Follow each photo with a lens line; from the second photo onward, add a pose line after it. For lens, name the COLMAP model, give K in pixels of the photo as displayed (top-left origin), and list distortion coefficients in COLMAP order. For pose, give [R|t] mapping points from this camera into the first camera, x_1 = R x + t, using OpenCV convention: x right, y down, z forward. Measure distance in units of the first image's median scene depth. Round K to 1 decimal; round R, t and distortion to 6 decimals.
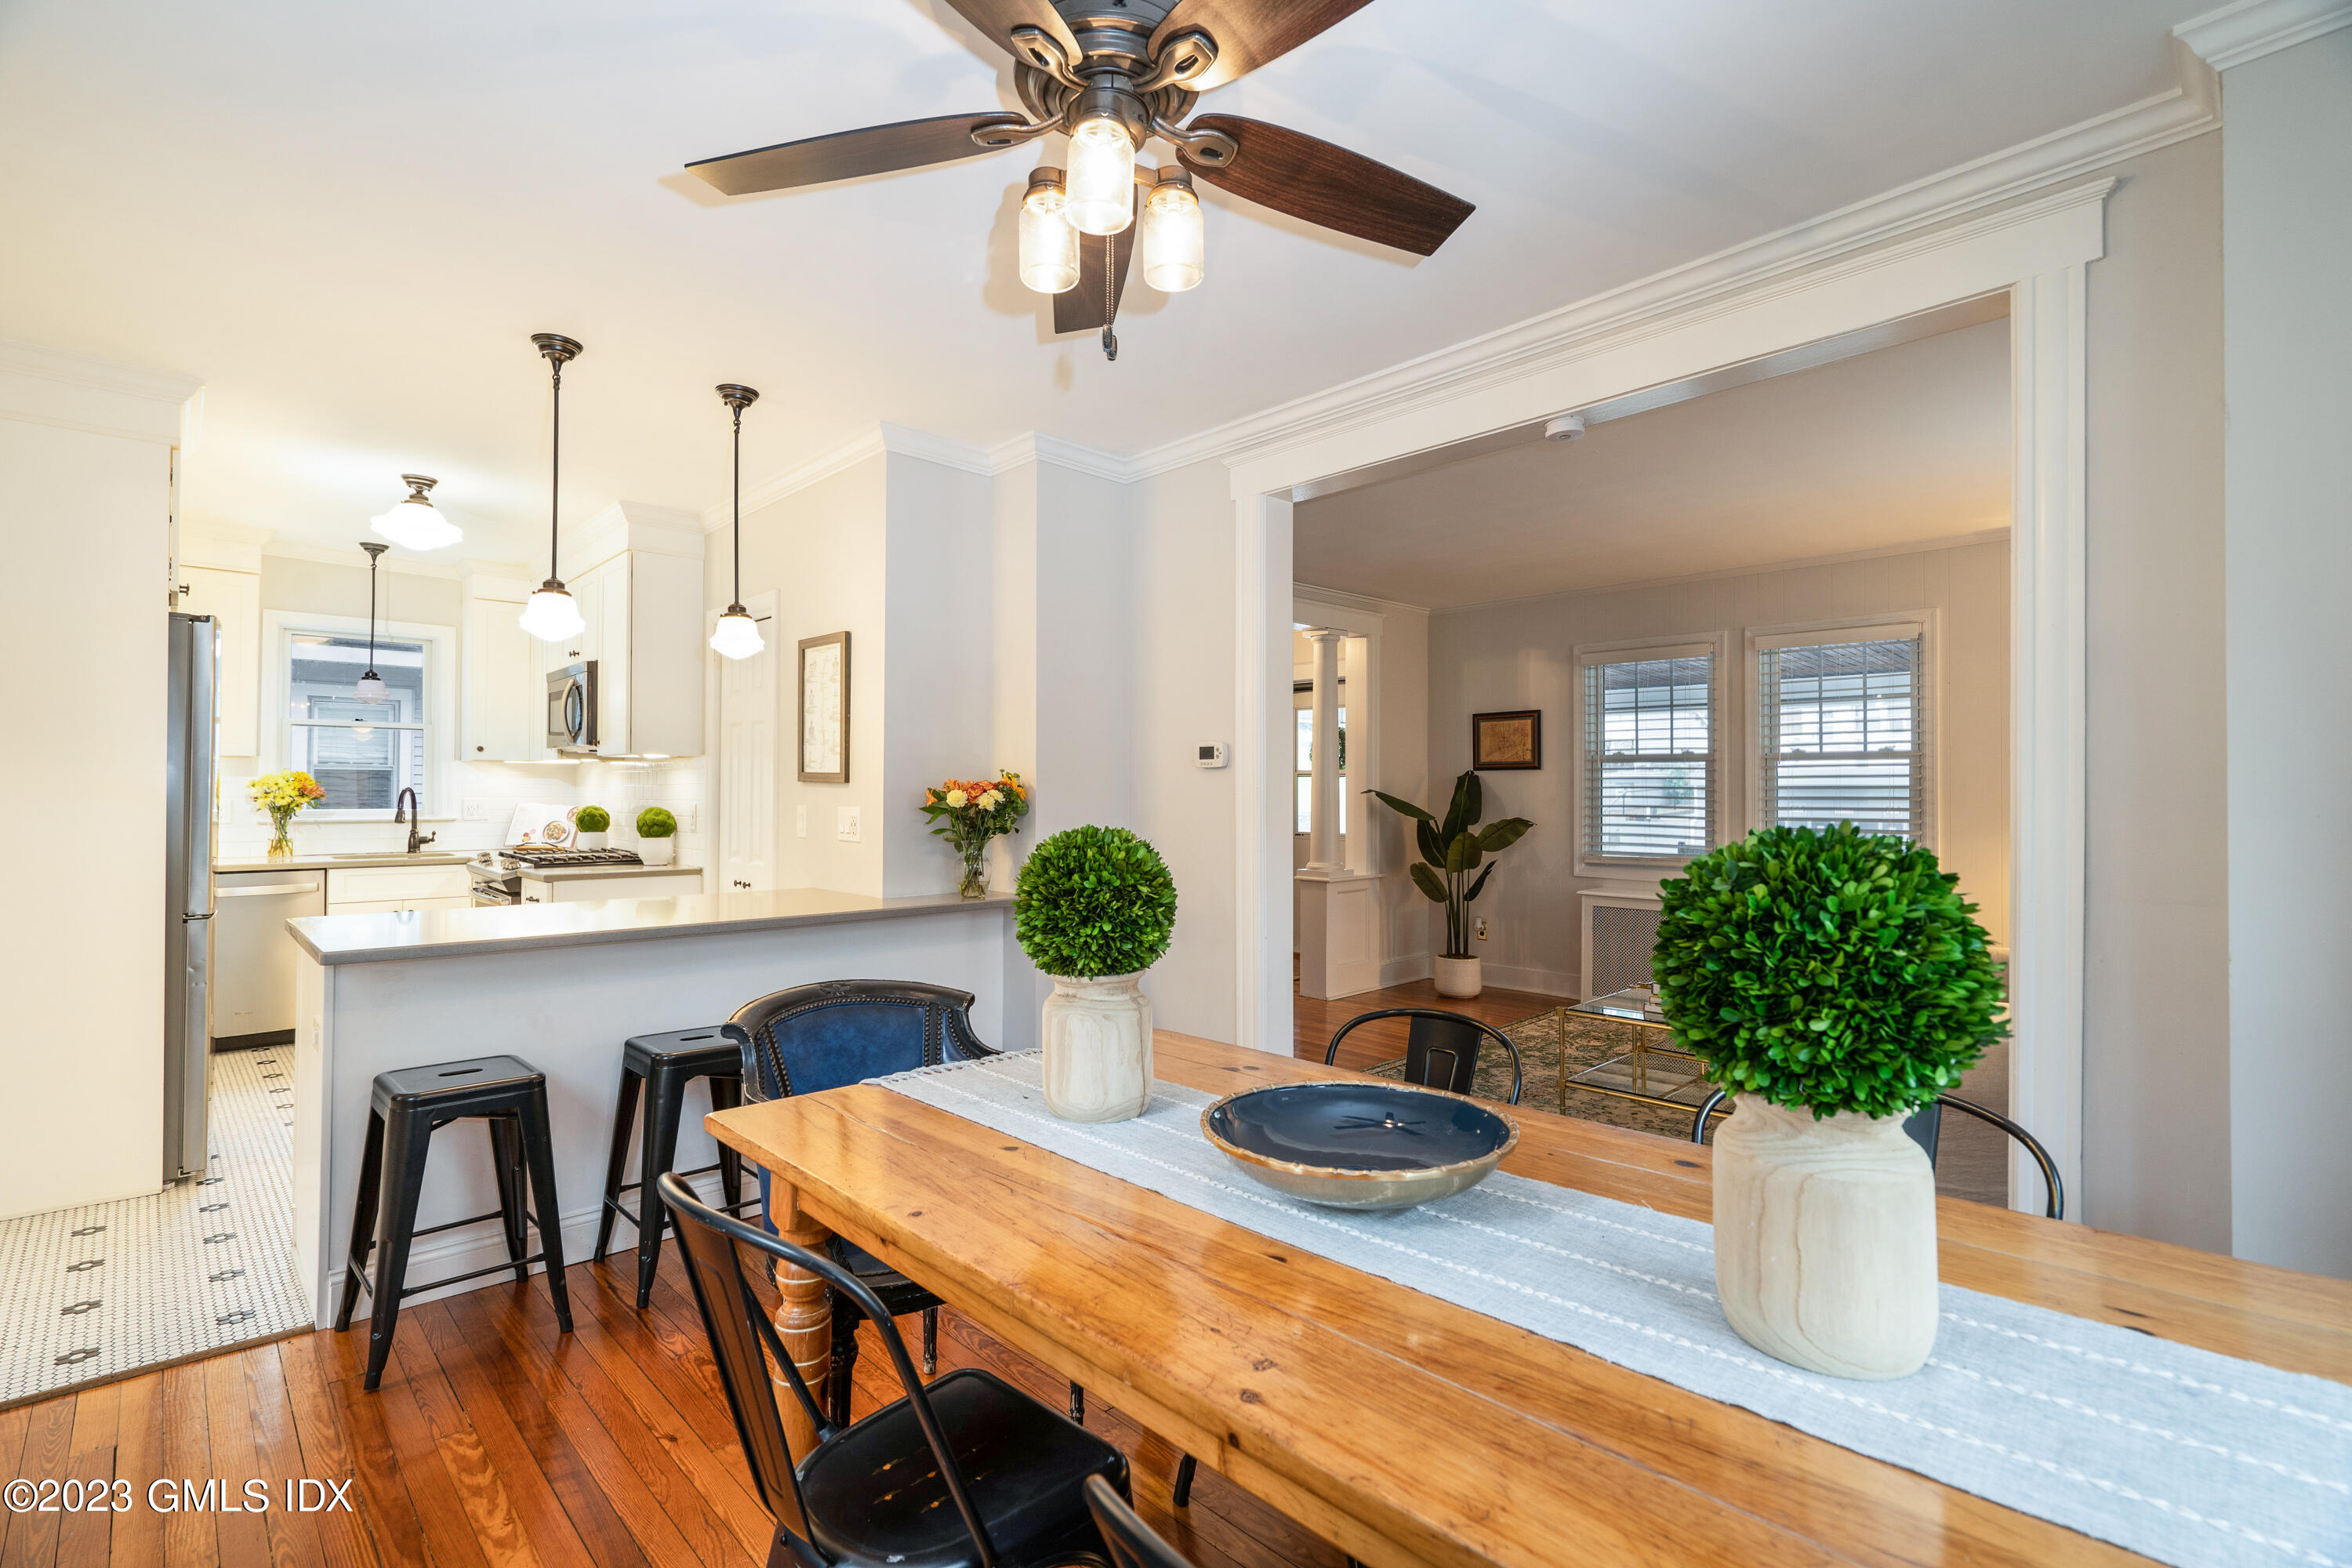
lens RADIAL K [[1055.3, 0, 1169.2], [0, 1055.3, 767.9], [0, 0, 1]] dist [0.000078, 0.000433]
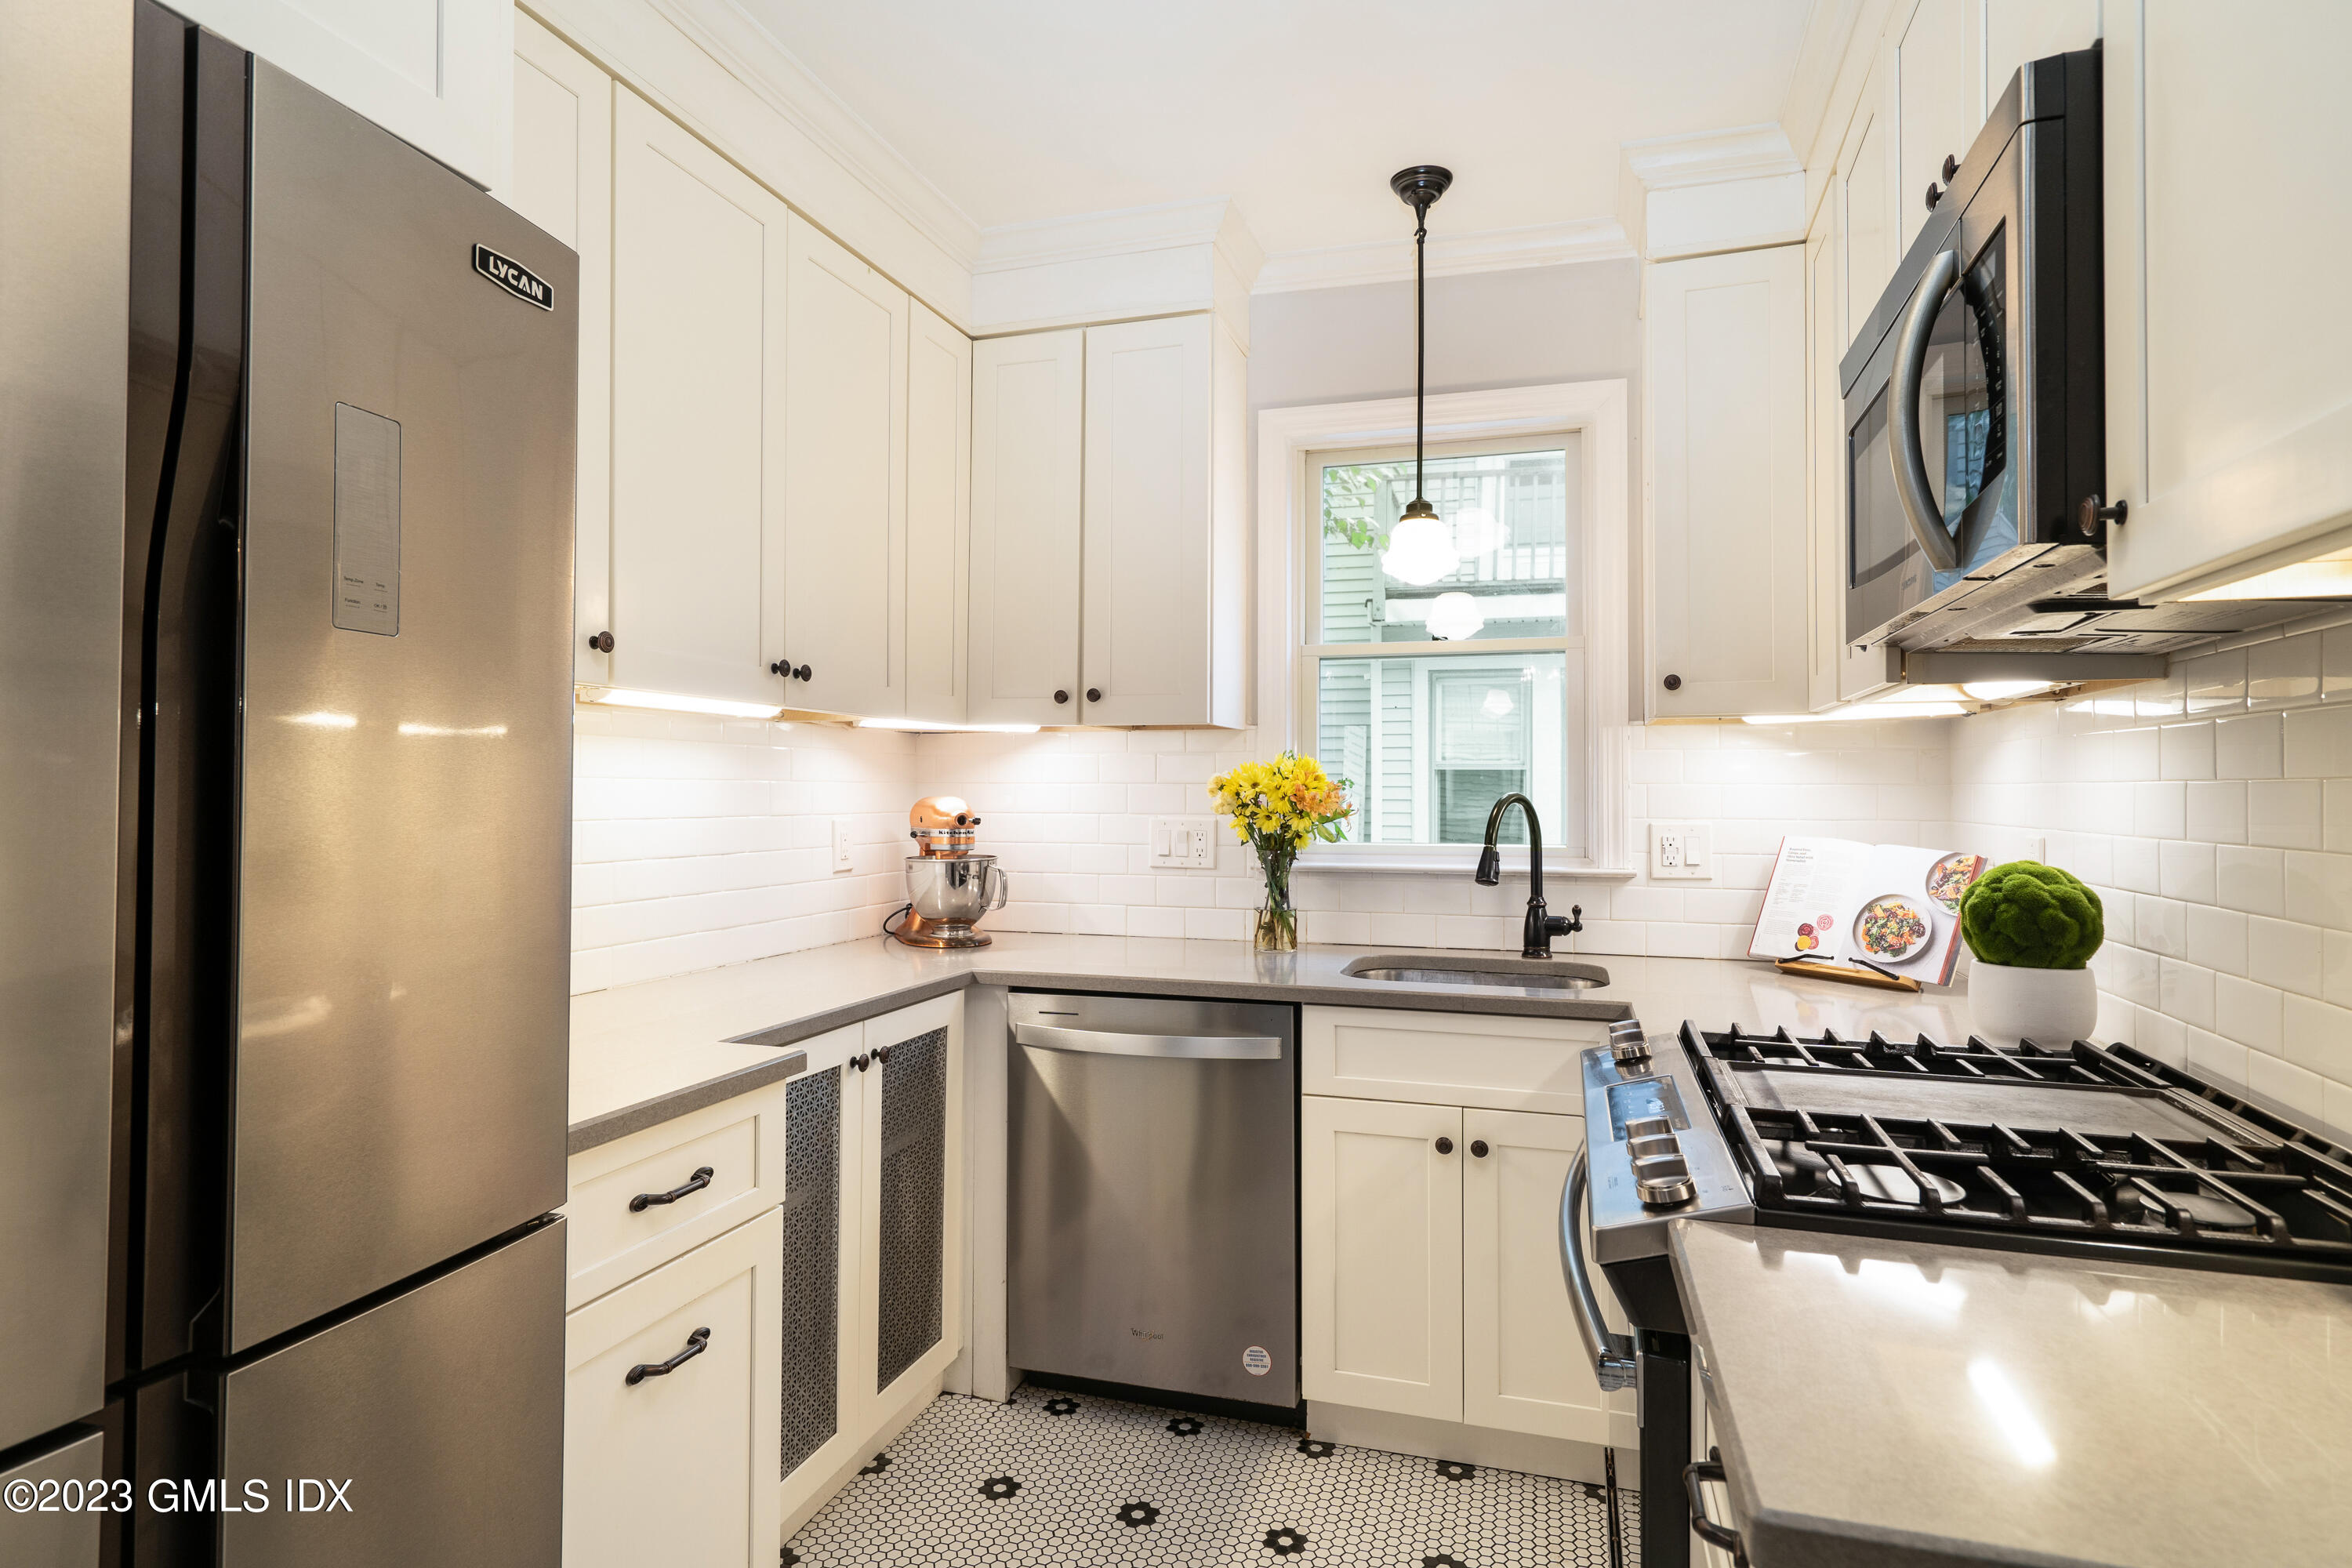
lens RADIAL K [[1237.6, 0, 1180.1], [0, 1237.6, 793.0], [0, 0, 1]] dist [0.003789, 0.001157]
pose [[0.489396, -0.001122, -0.872061, -0.419476], [0.018221, 0.999794, 0.008939, 0.013712], [0.871871, -0.020265, 0.489316, 0.734687]]
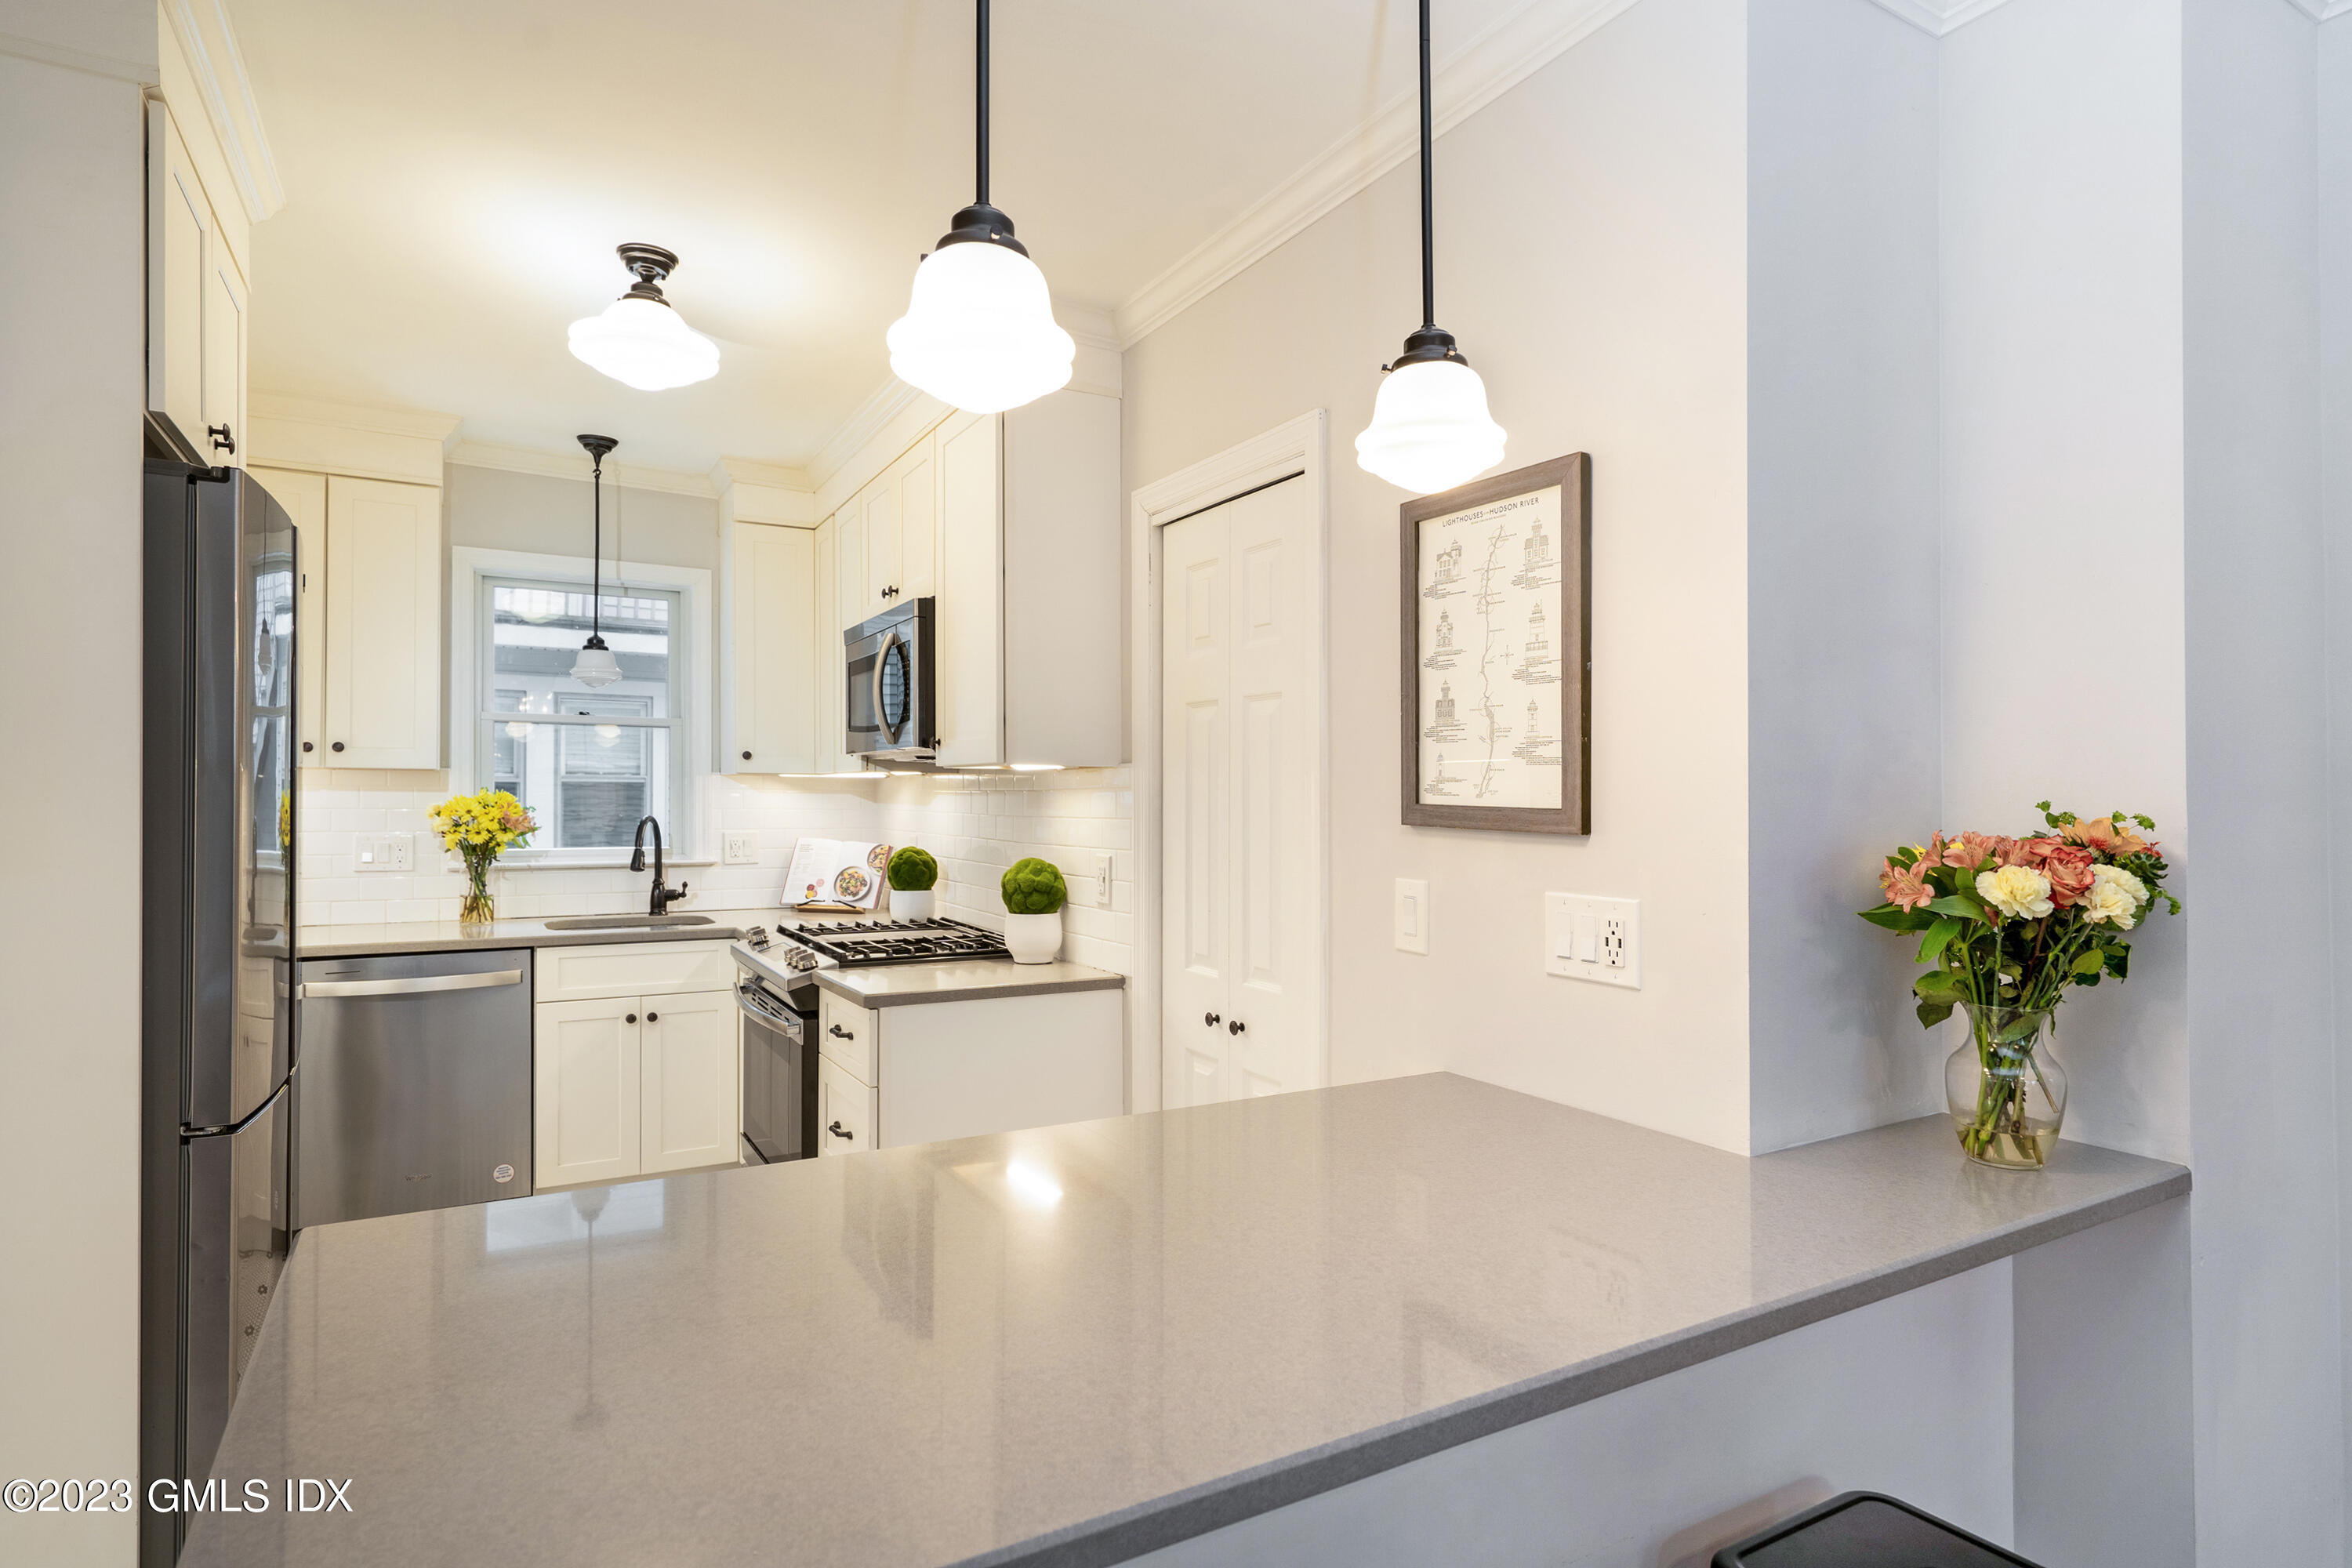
lens RADIAL K [[1237.6, 0, 1180.1], [0, 1237.6, 793.0], [0, 0, 1]] dist [0.003789, 0.001157]
pose [[0.972453, 0.000549, -0.233099, -0.248679], [0.003337, 0.999862, 0.016275, -0.007057], [0.233076, -0.016604, 0.972317, 0.369542]]
